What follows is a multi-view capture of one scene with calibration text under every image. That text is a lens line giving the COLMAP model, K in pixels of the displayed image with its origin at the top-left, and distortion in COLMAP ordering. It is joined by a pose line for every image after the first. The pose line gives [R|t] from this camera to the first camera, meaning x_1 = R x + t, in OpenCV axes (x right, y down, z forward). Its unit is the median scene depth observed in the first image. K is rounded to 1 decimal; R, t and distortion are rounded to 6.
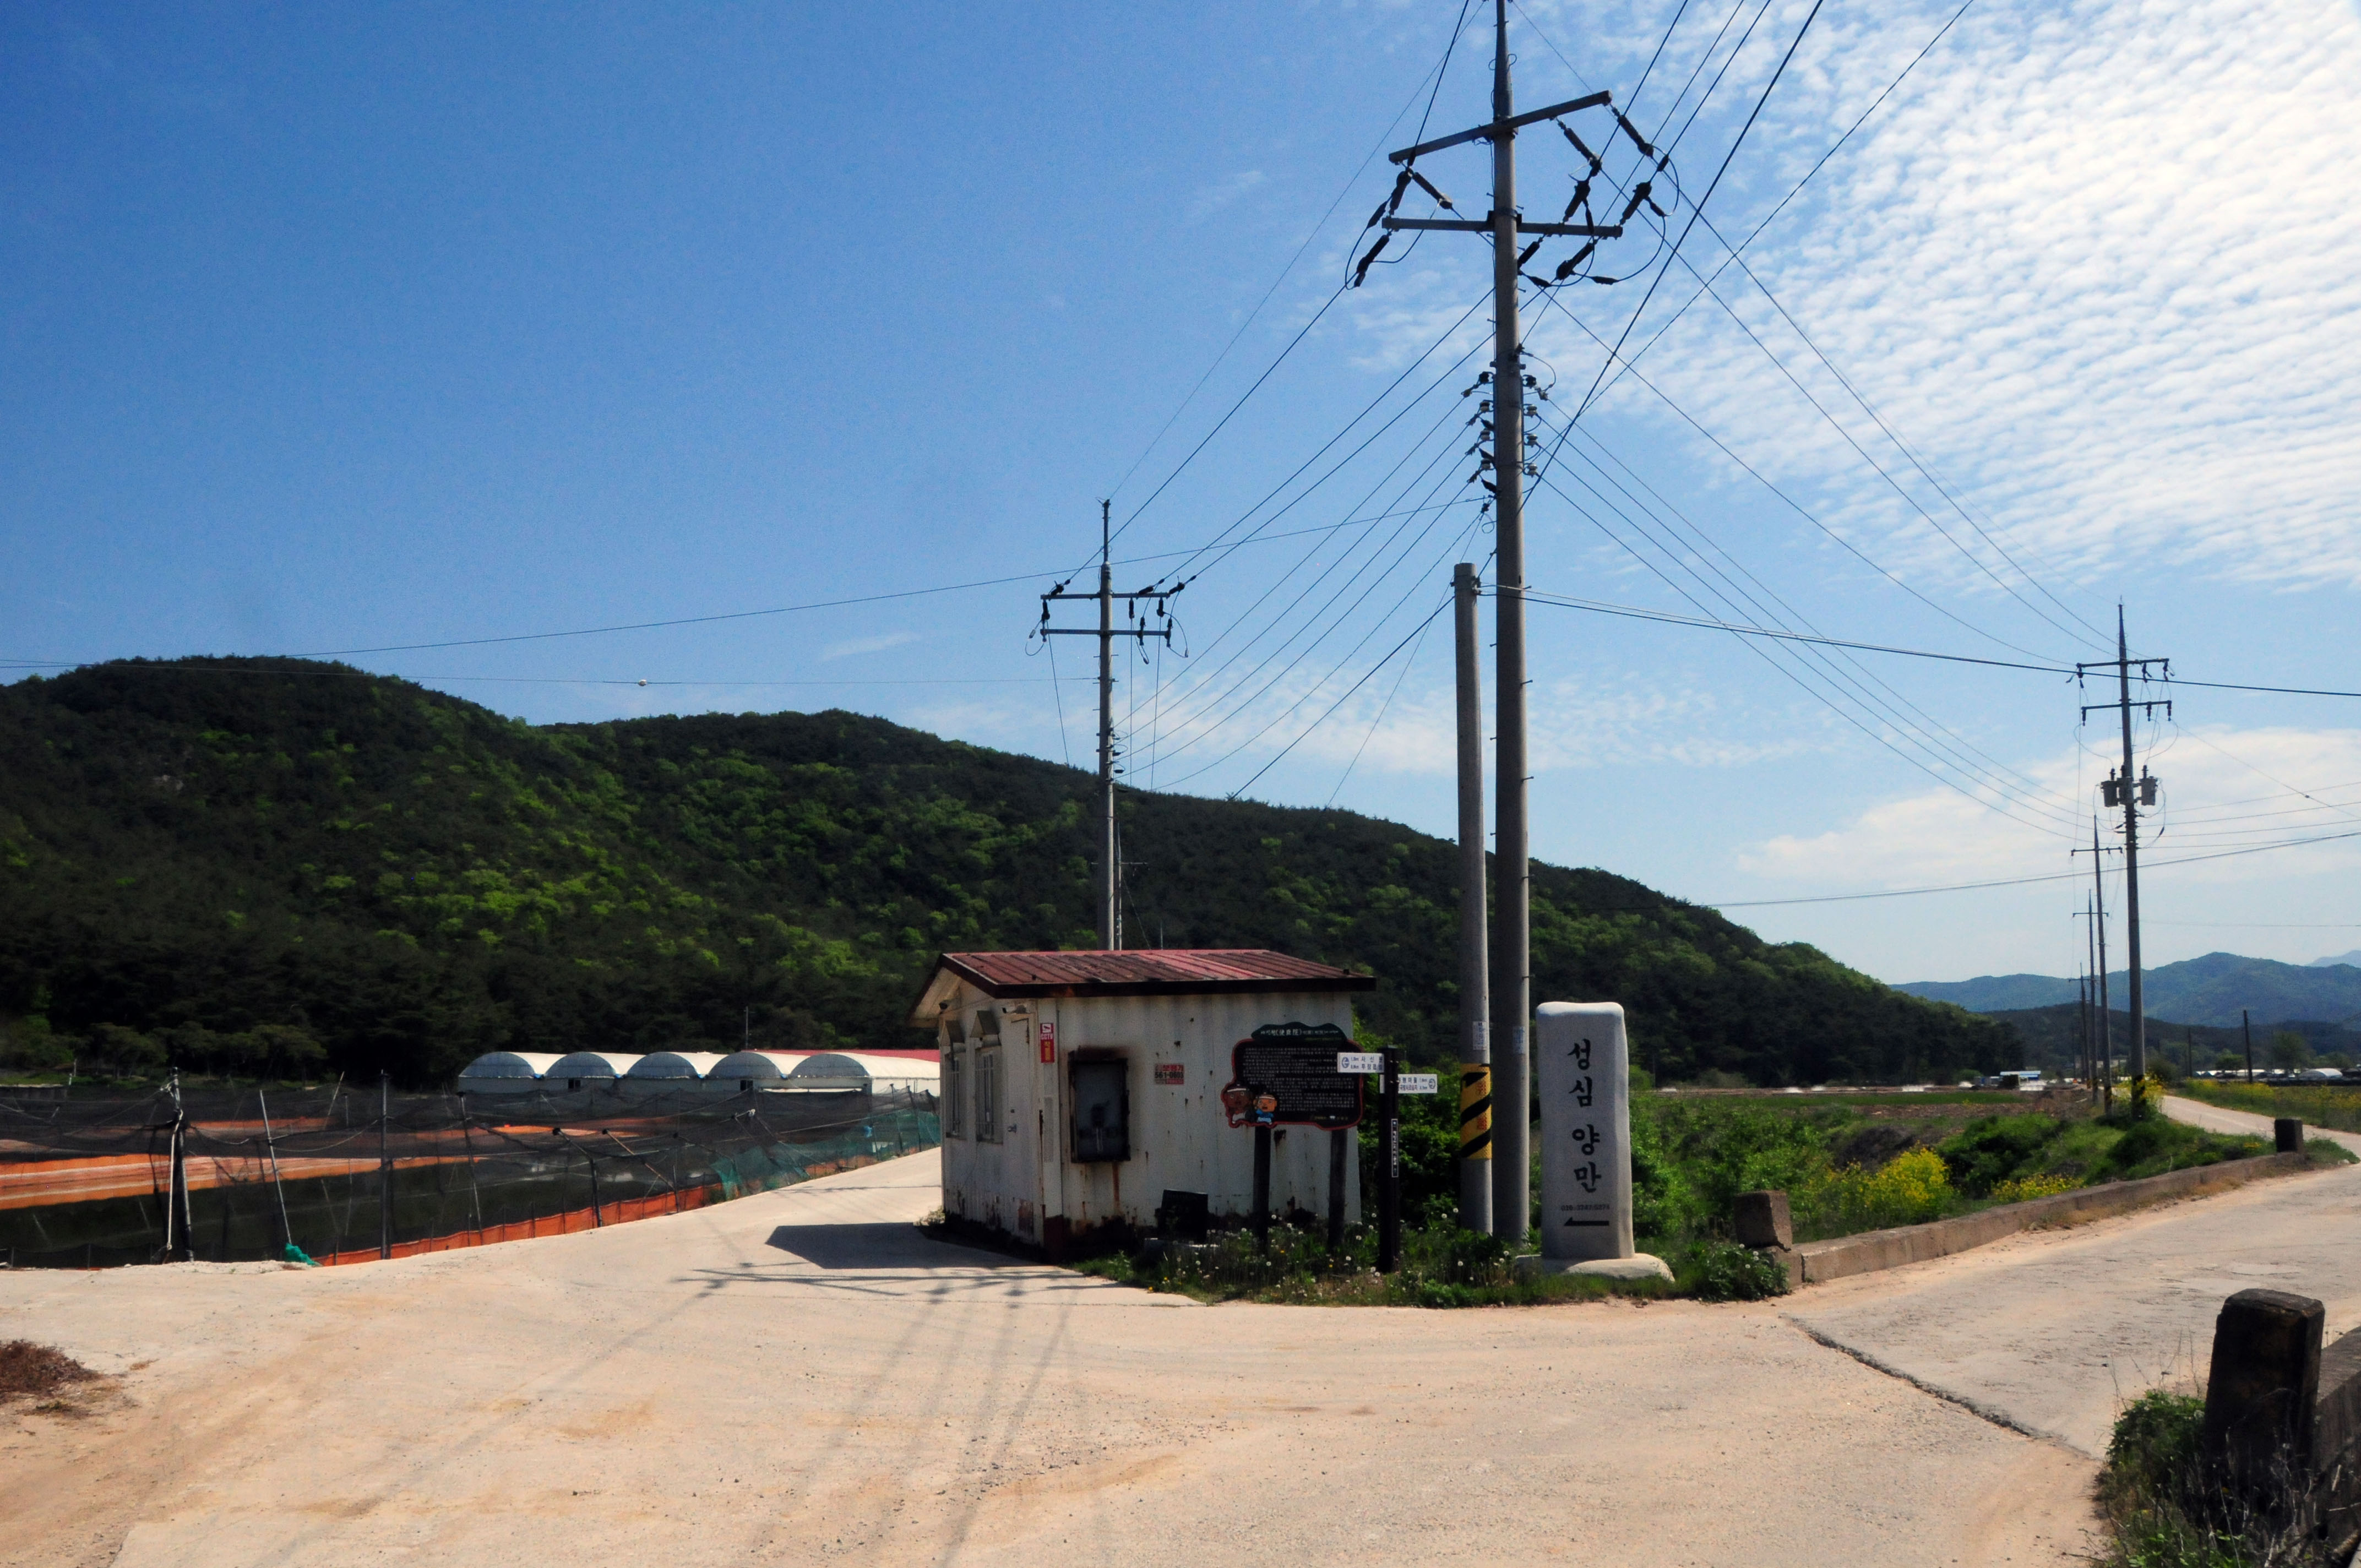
lens RADIAL K [[2044.8, 0, 1185.4], [0, 2044.8, 831.5], [0, 0, 1]] dist [-0.234510, 0.216229]
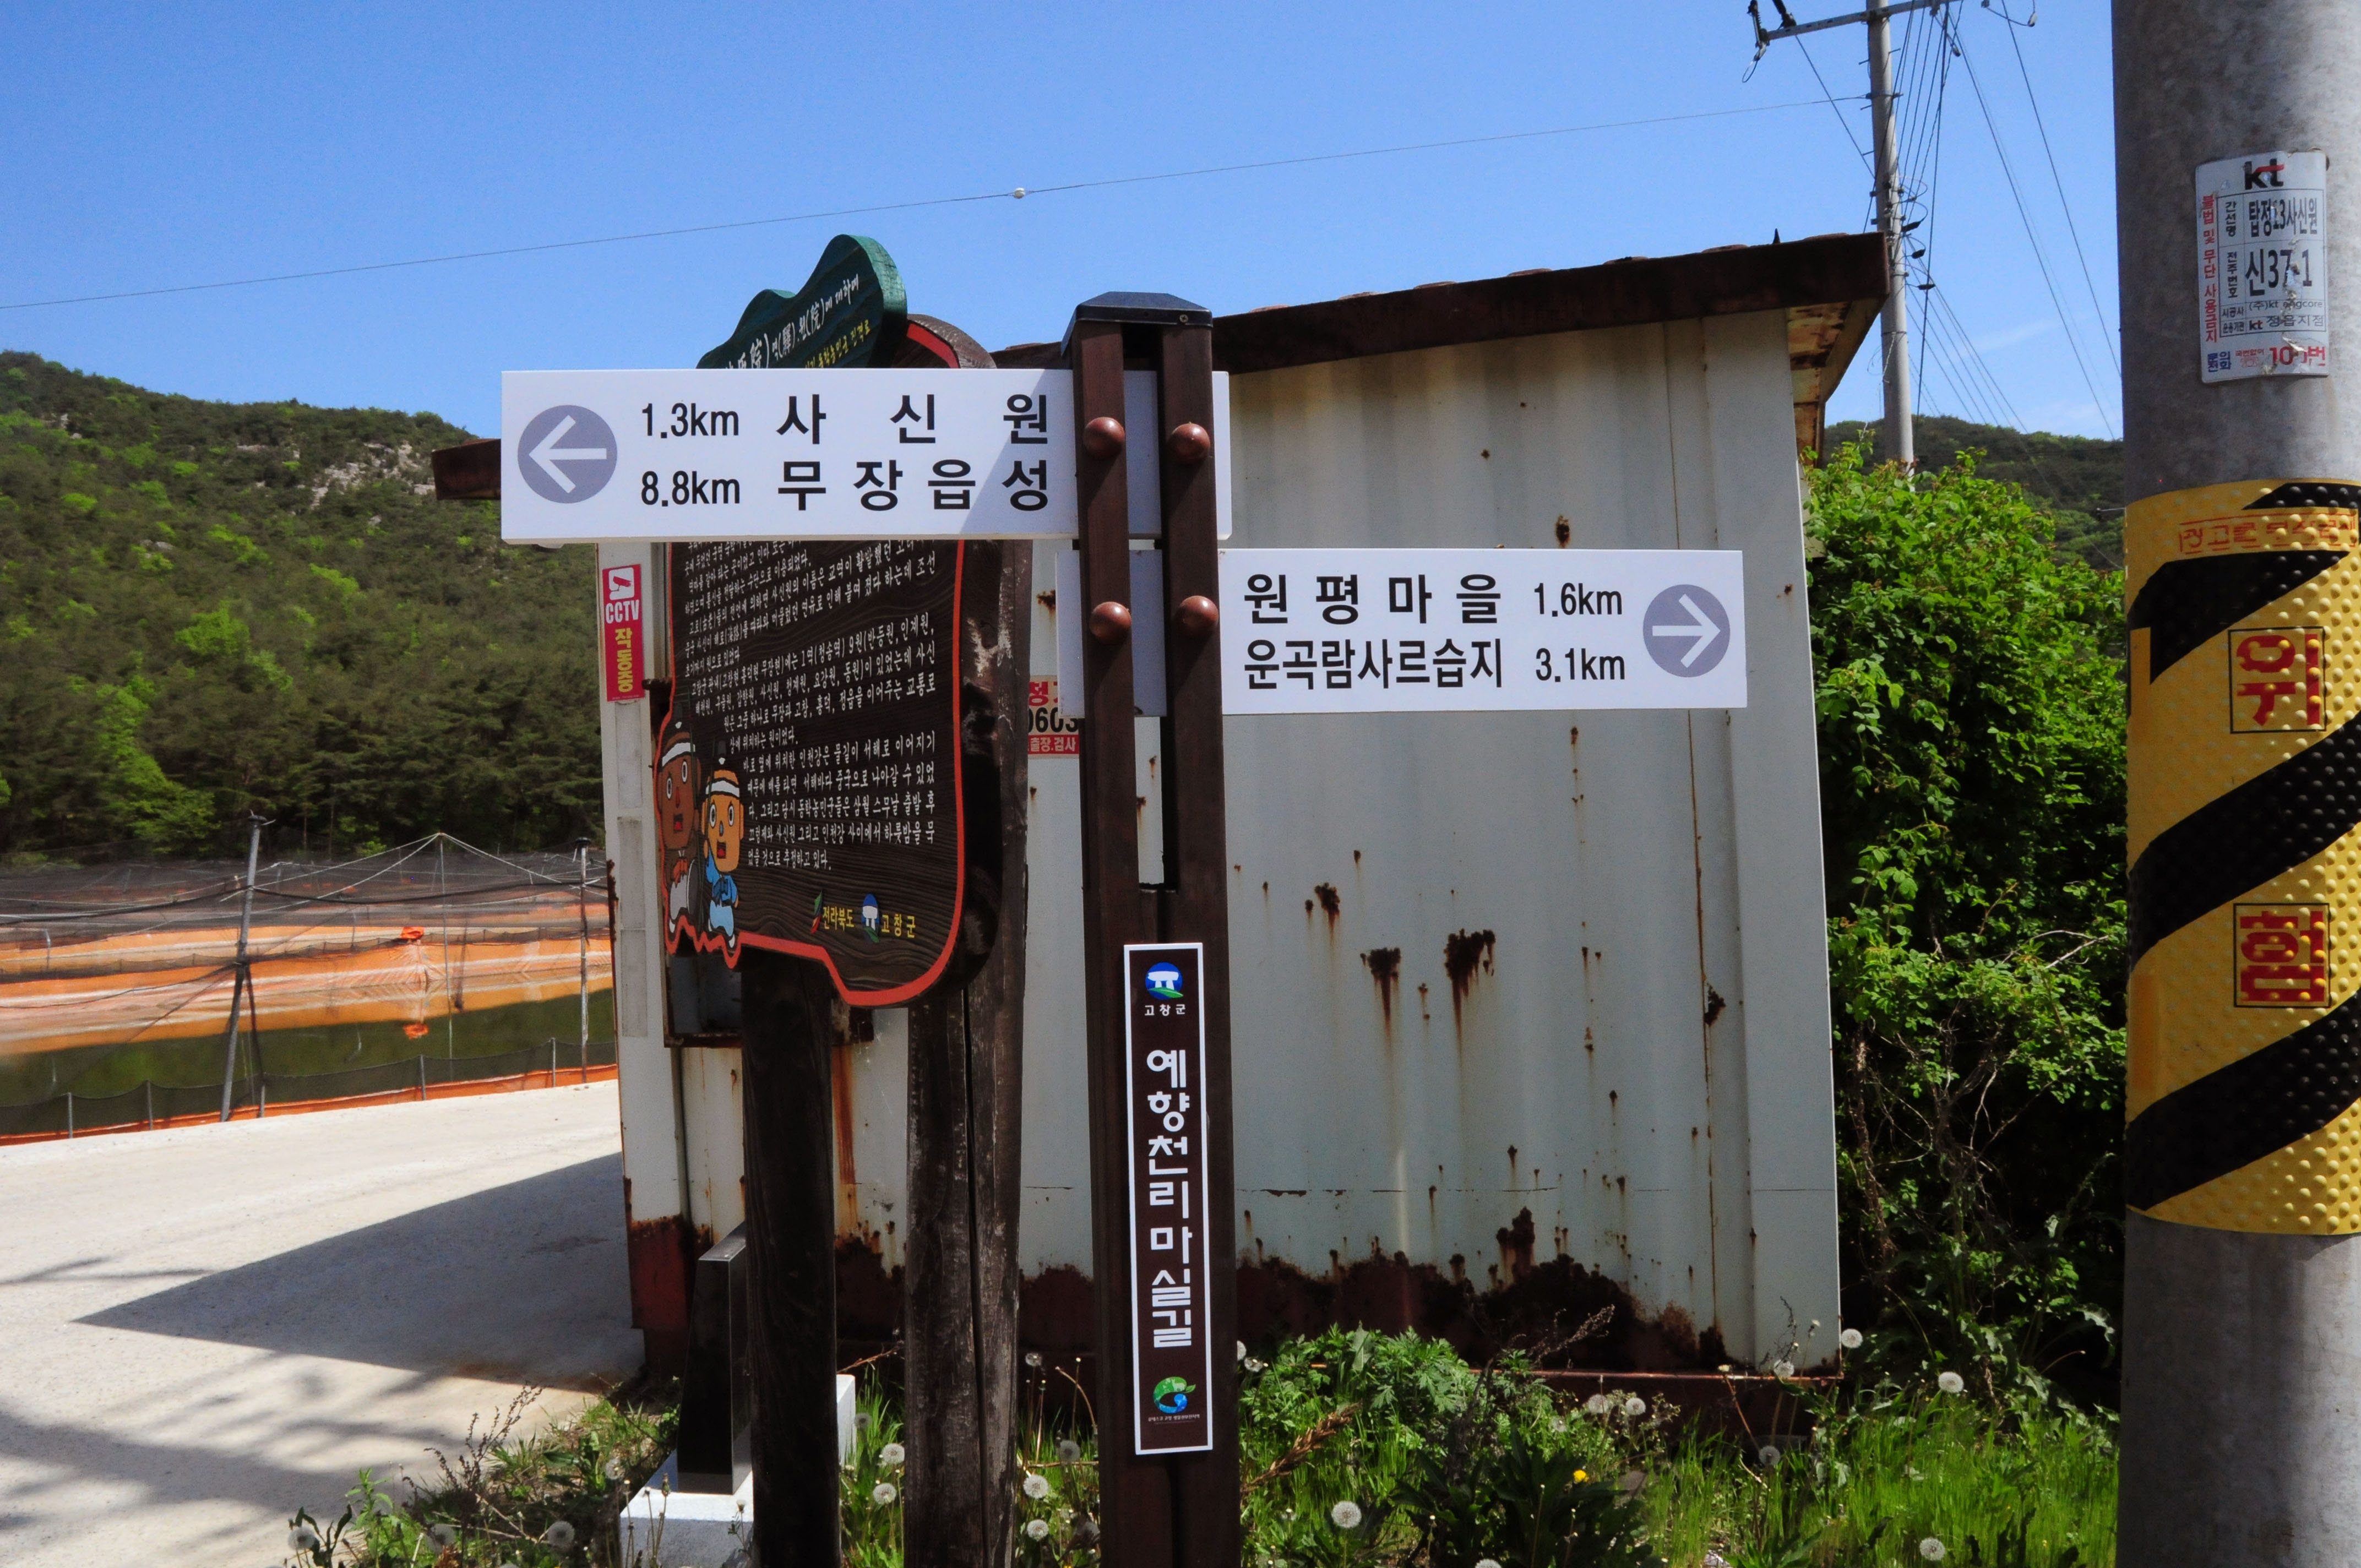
lens RADIAL K [[1825.2, 0, 1141.3], [0, 1825.2, 832.2], [0, 0, 1]] dist [-0.173714, 0.115293]
pose [[0.807627, -0.017682, -0.589429, 0.023235], [0.094818, 0.990438, 0.100206, 0.018158], [0.582021, -0.136818, 0.801581, 0.133205]]
